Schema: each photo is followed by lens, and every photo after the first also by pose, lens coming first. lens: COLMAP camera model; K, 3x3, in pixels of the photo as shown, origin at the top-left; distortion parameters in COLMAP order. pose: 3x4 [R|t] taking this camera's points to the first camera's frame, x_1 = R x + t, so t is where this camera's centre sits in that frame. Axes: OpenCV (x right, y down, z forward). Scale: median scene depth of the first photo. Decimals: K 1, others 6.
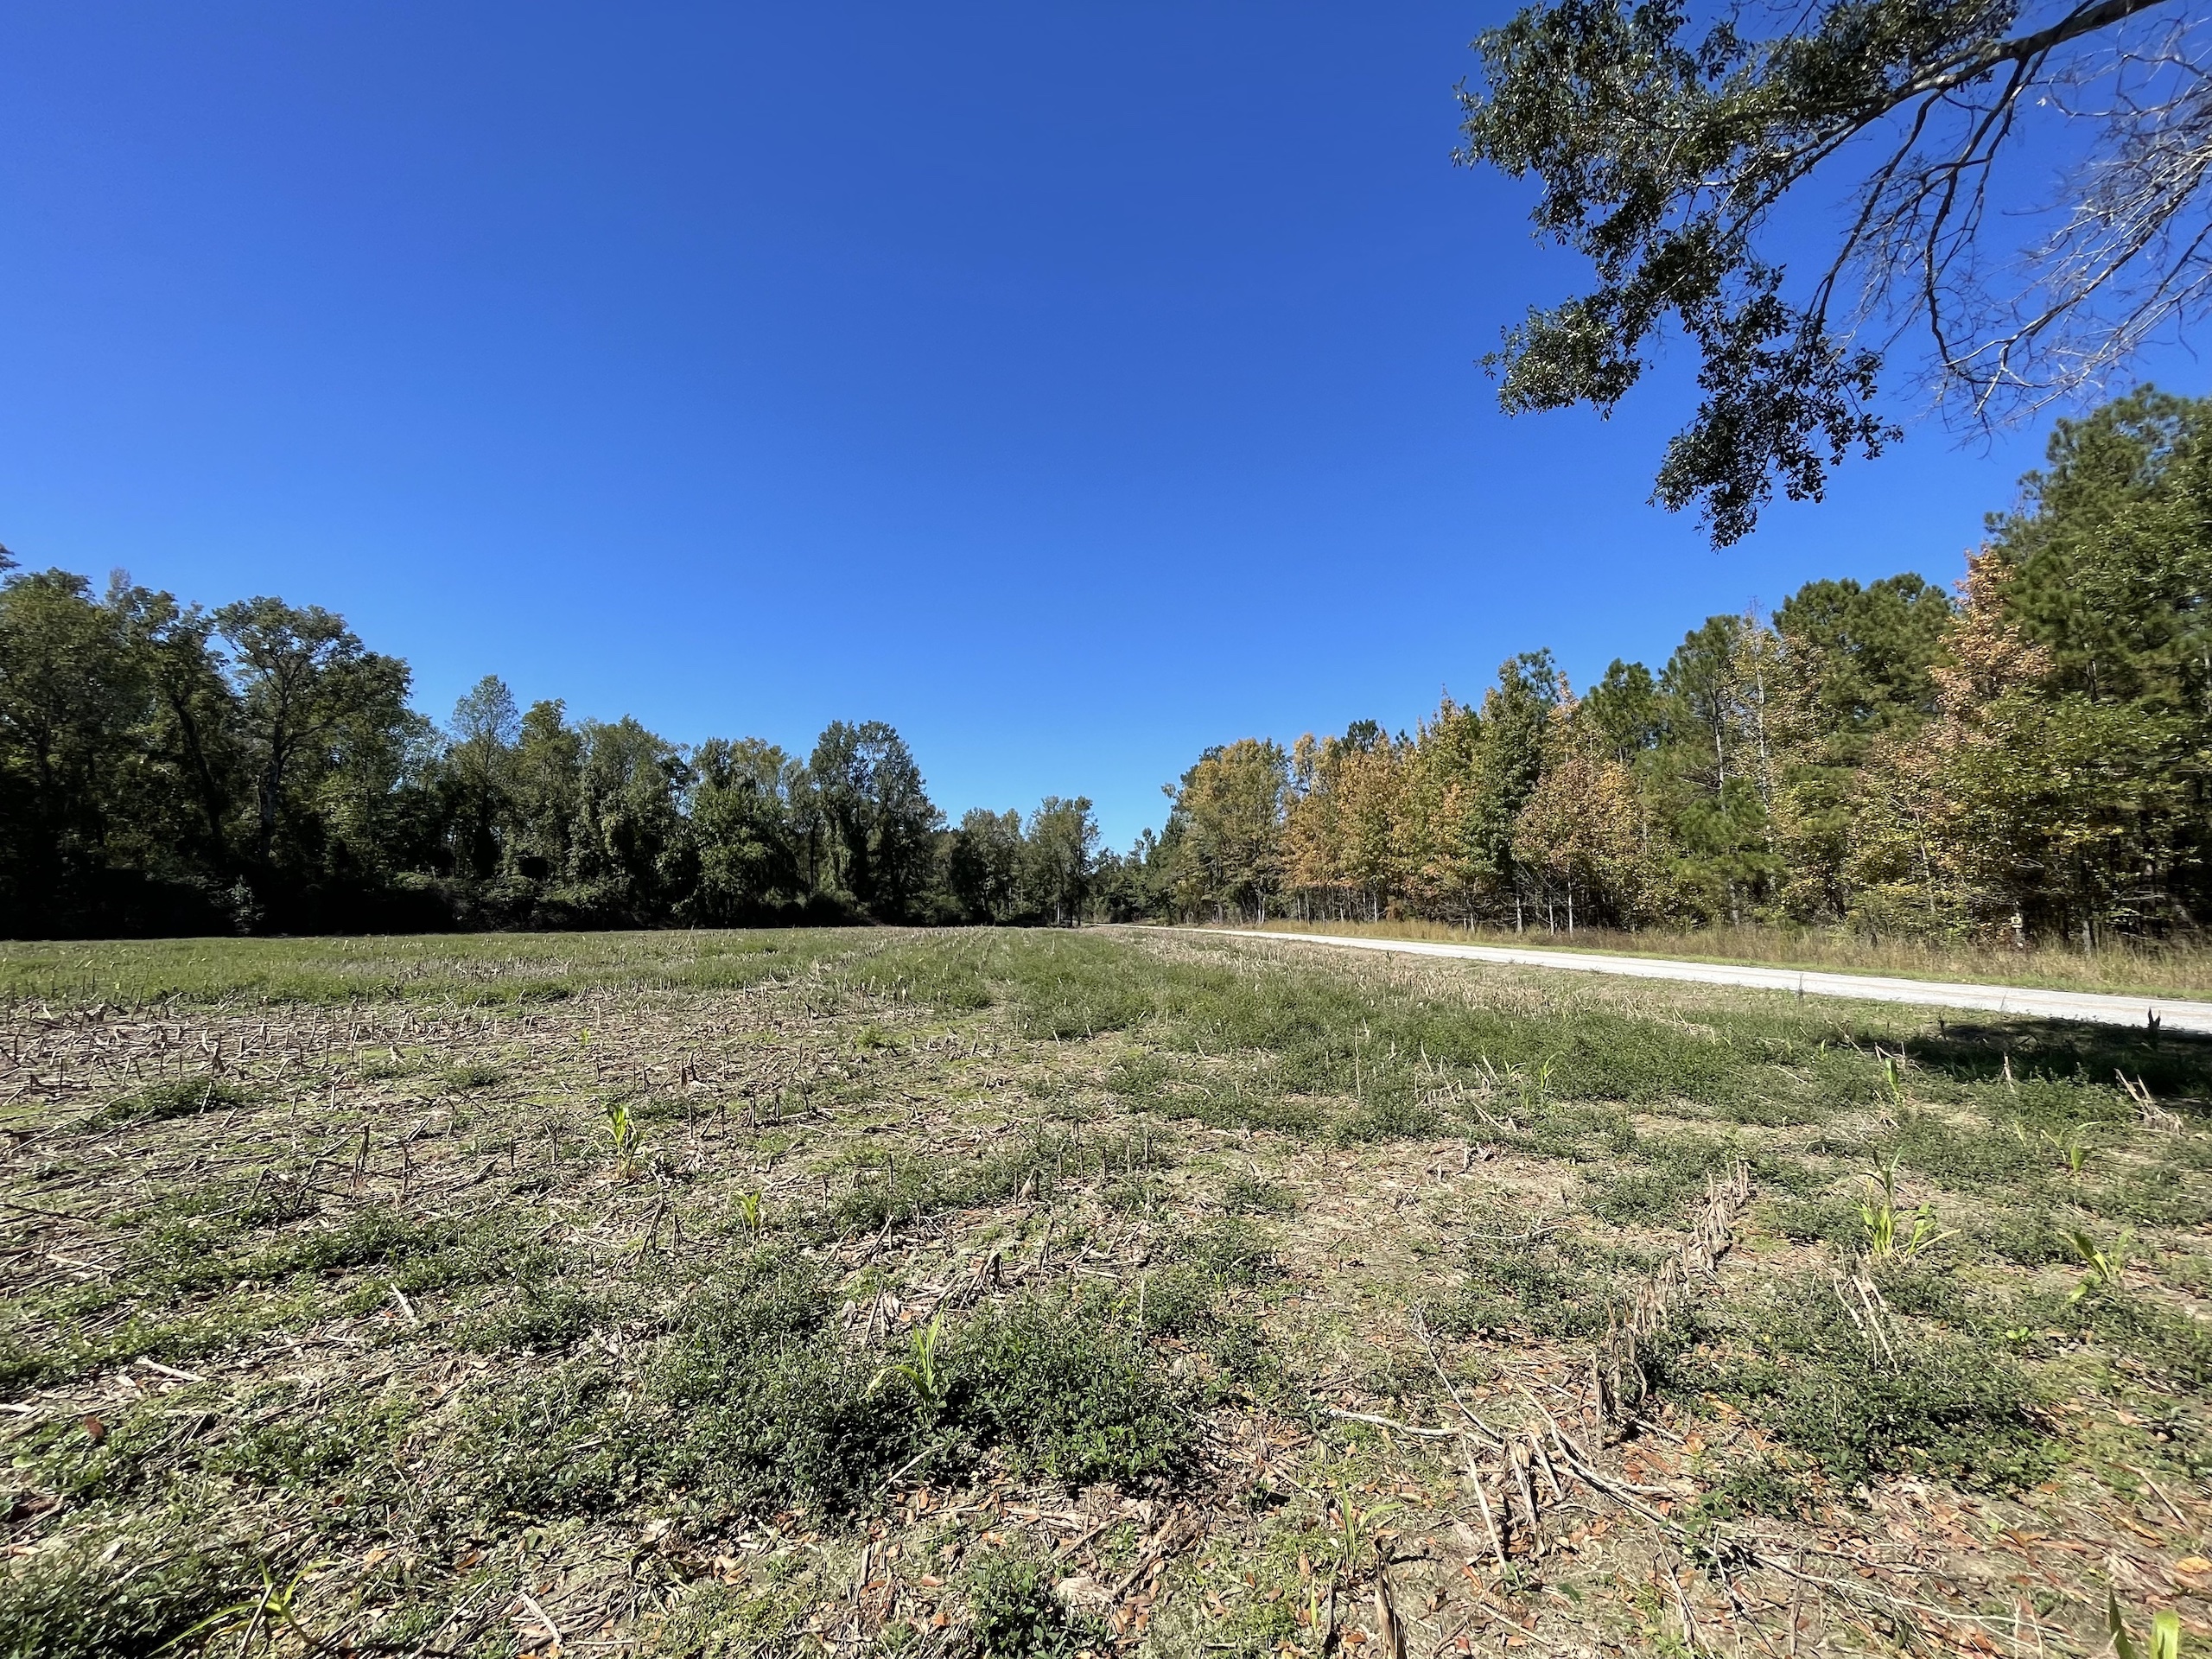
lens RADIAL K [[898.8, 0, 1106.3], [0, 898.8, 833.3], [0, 0, 1]] dist [-0.001661, -0.000575]
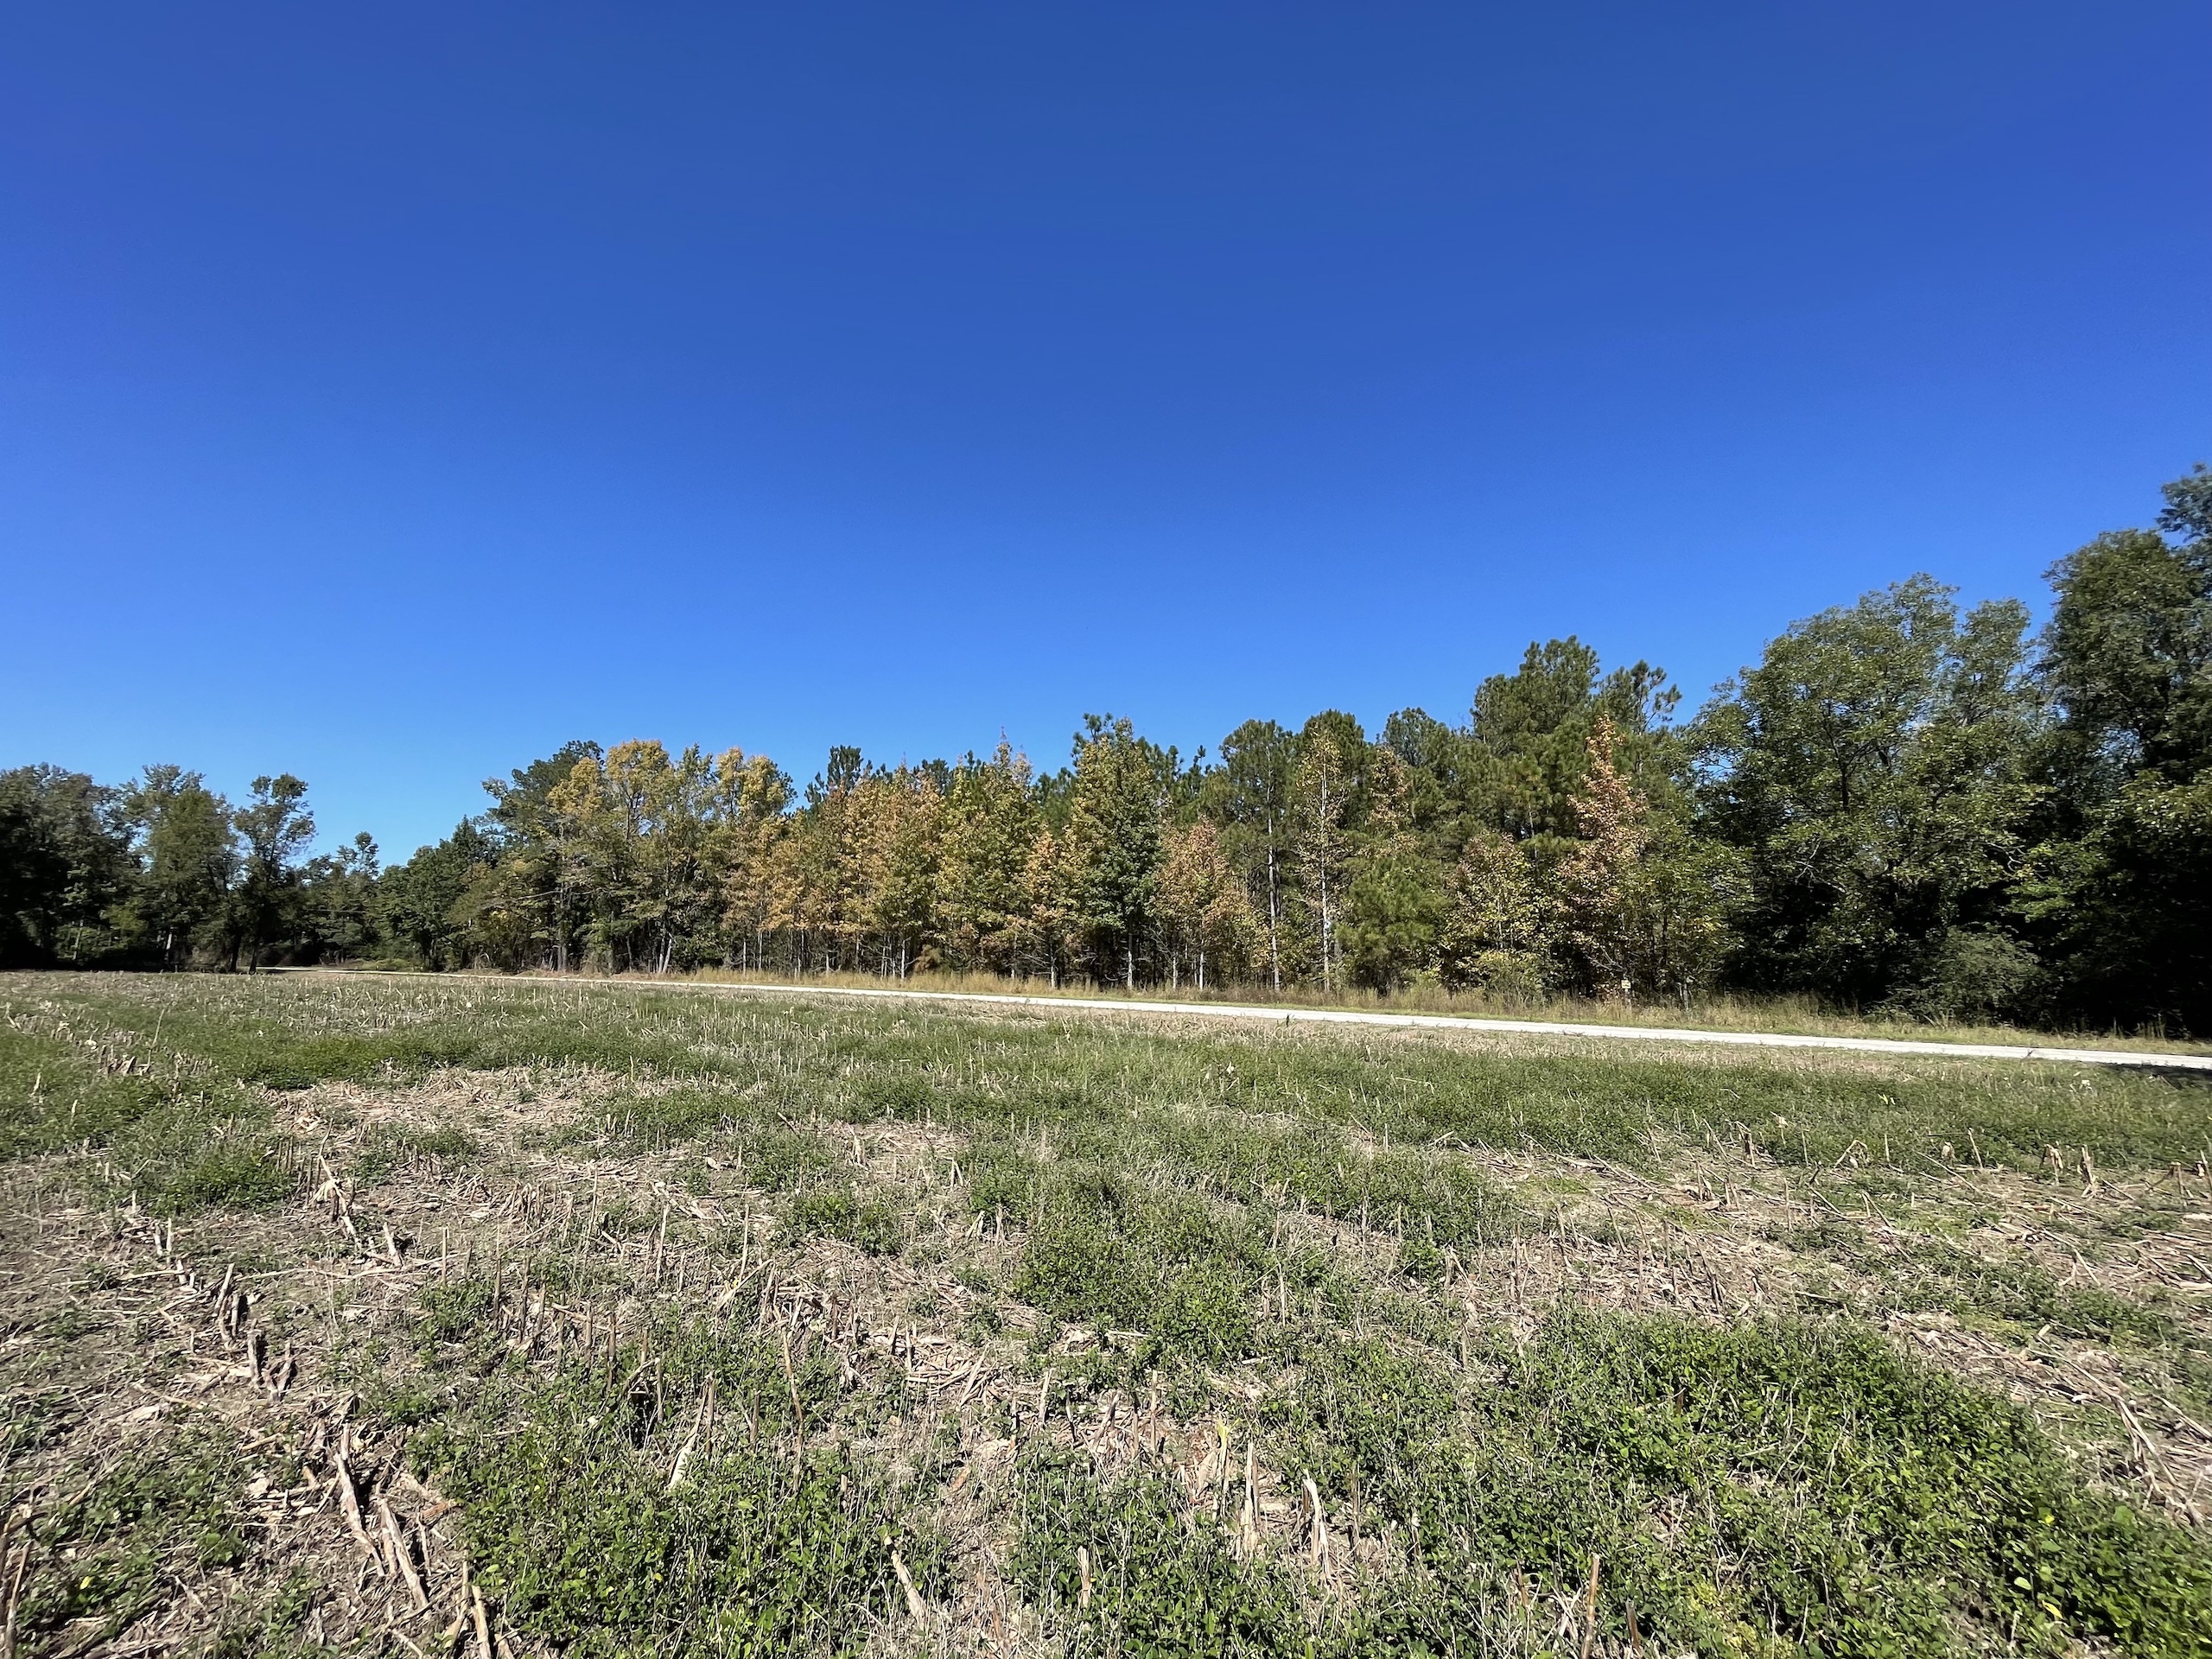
lens RADIAL K [[898.8, 0, 1102.7], [0, 898.8, 830.8], [0, 0, 1]] dist [-0.001661, -0.000575]
pose [[0.674079, 0.119871, 0.728868, -0.137018], [-0.083027, 0.992787, -0.086490, 0.010757], [-0.733978, -0.002214, 0.679169, 0.143655]]
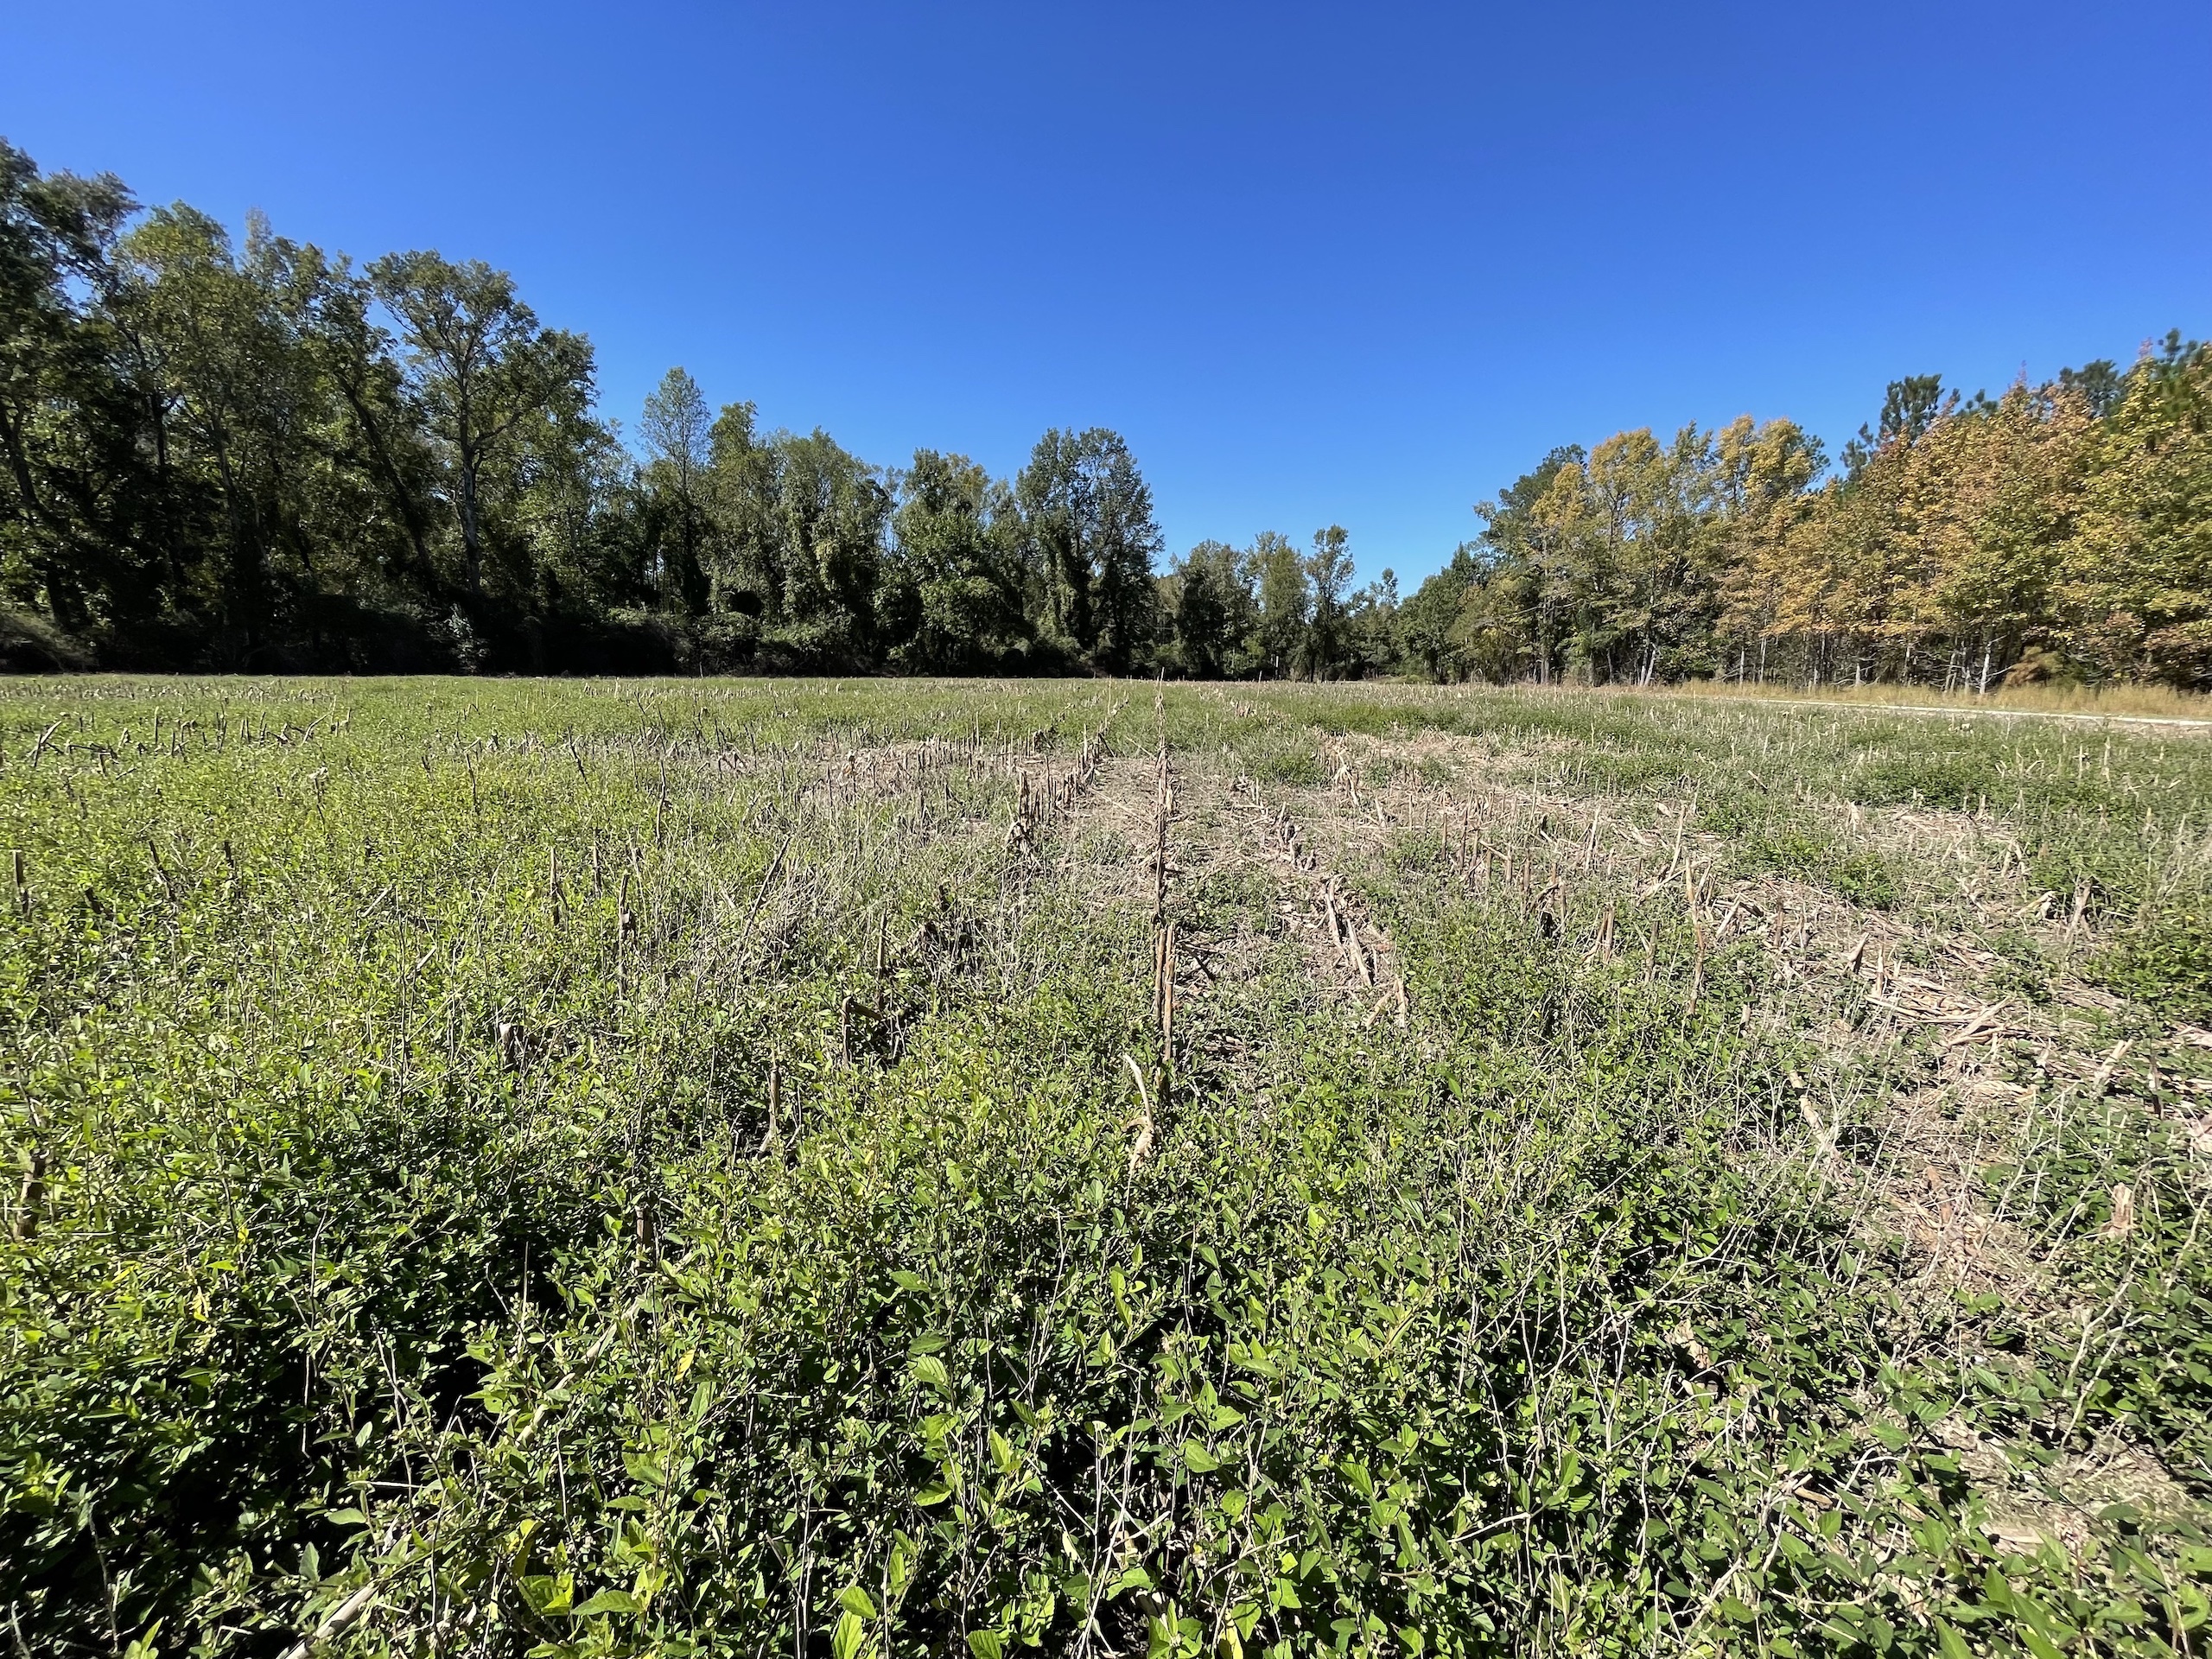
lens RADIAL K [[898.8, 0, 1107.2], [0, 898.8, 827.6], [0, 0, 1]] dist [-0.001661, -0.000575]
pose [[0.987556, 0.045209, -0.150631, -0.134029], [-0.004285, 0.965170, 0.261588, 0.016894], [0.157211, -0.257687, 0.953353, 0.143338]]
